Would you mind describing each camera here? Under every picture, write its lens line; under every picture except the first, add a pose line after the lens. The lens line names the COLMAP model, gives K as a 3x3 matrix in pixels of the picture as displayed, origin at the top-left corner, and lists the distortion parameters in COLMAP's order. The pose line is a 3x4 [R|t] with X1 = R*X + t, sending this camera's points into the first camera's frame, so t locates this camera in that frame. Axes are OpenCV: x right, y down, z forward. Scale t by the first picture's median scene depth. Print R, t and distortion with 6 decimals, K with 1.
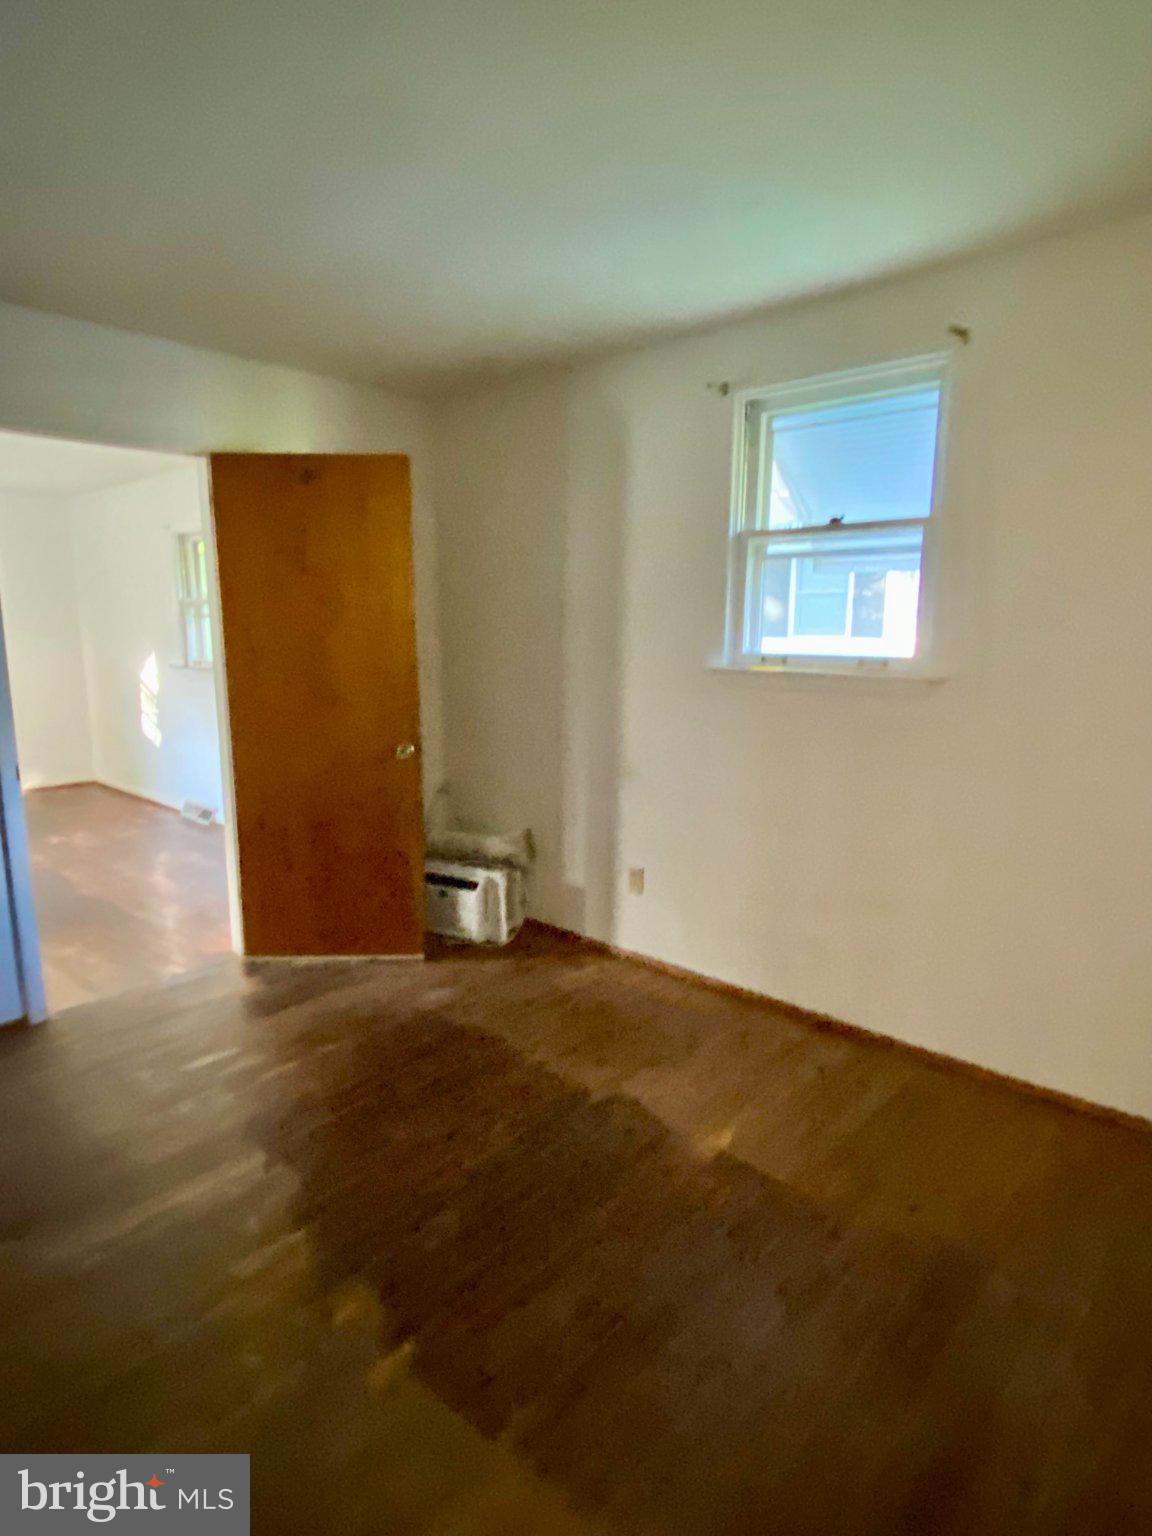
lens RADIAL K [[866.3, 0, 576.0], [0, 866.3, 768.0], [0, 0, 1]] dist [0.082510, -0.082781]
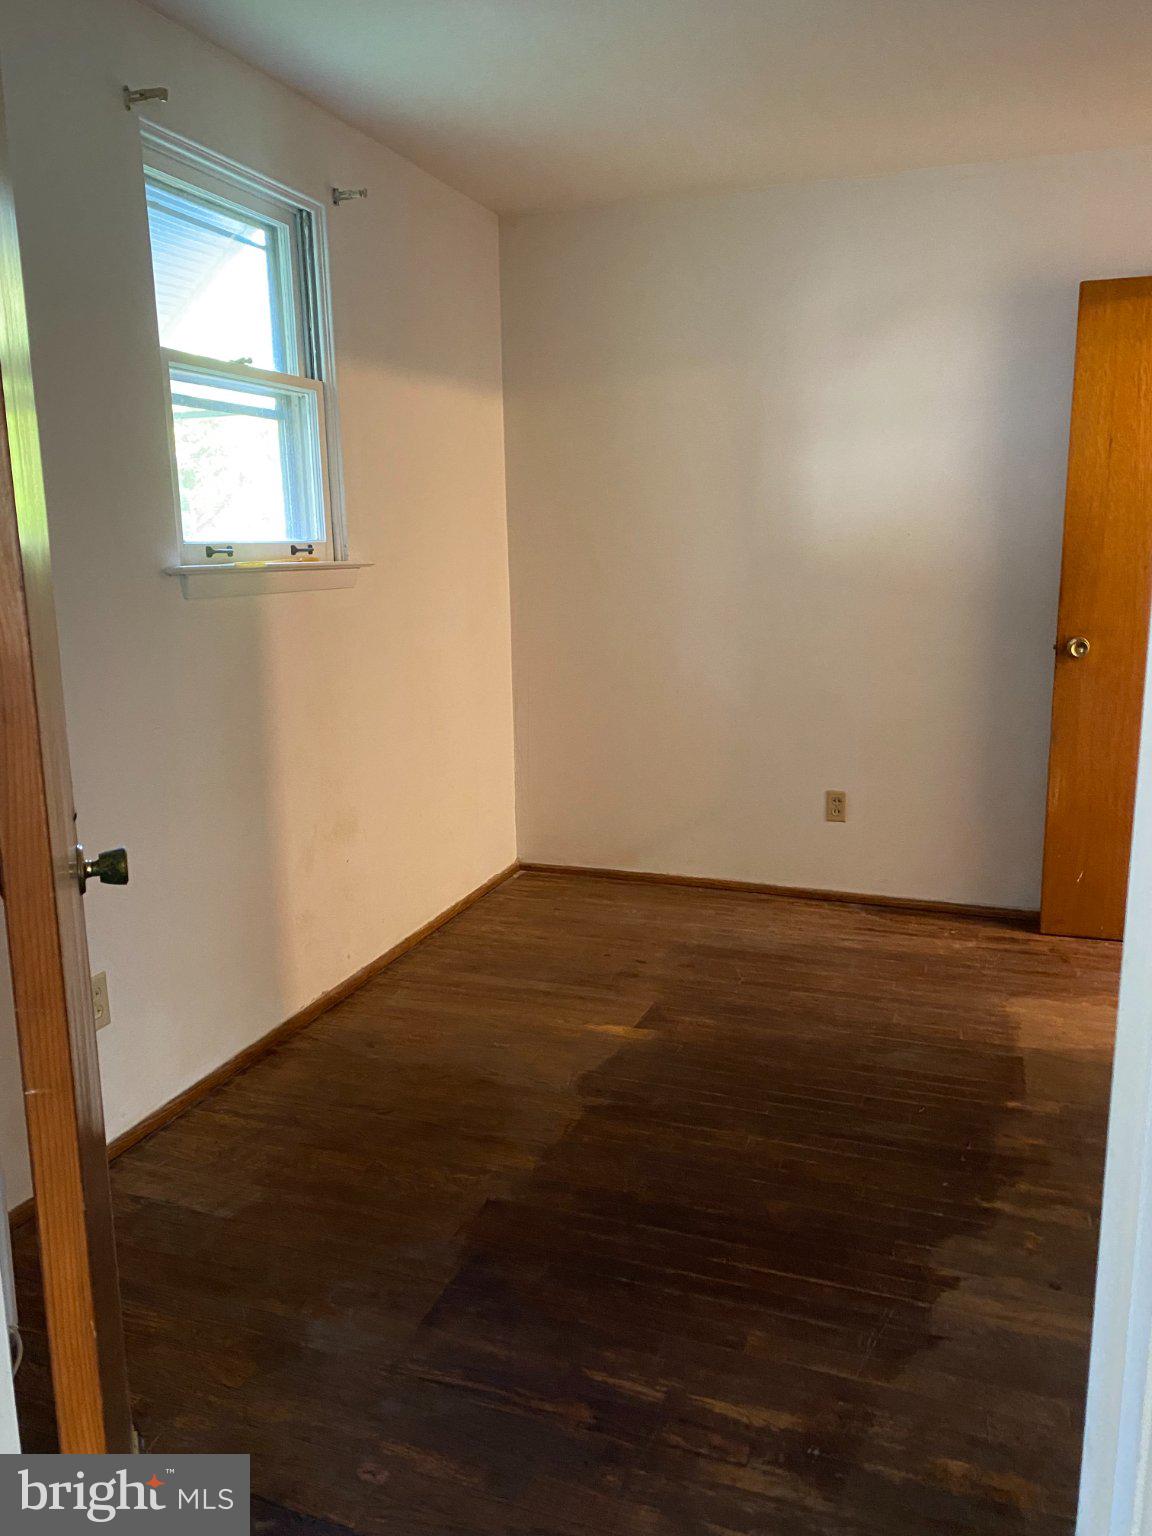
lens RADIAL K [[1176.0, 0, 583.3], [0, 1176.0, 764.3], [0, 0, 1]] dist [0.056676, -0.113433]
pose [[-0.386686, -0.171252, 0.906172, -0.865869], [0.160647, 0.955075, 0.249046, -0.173583], [-0.908112, 0.241876, -0.341803, 1.273061]]
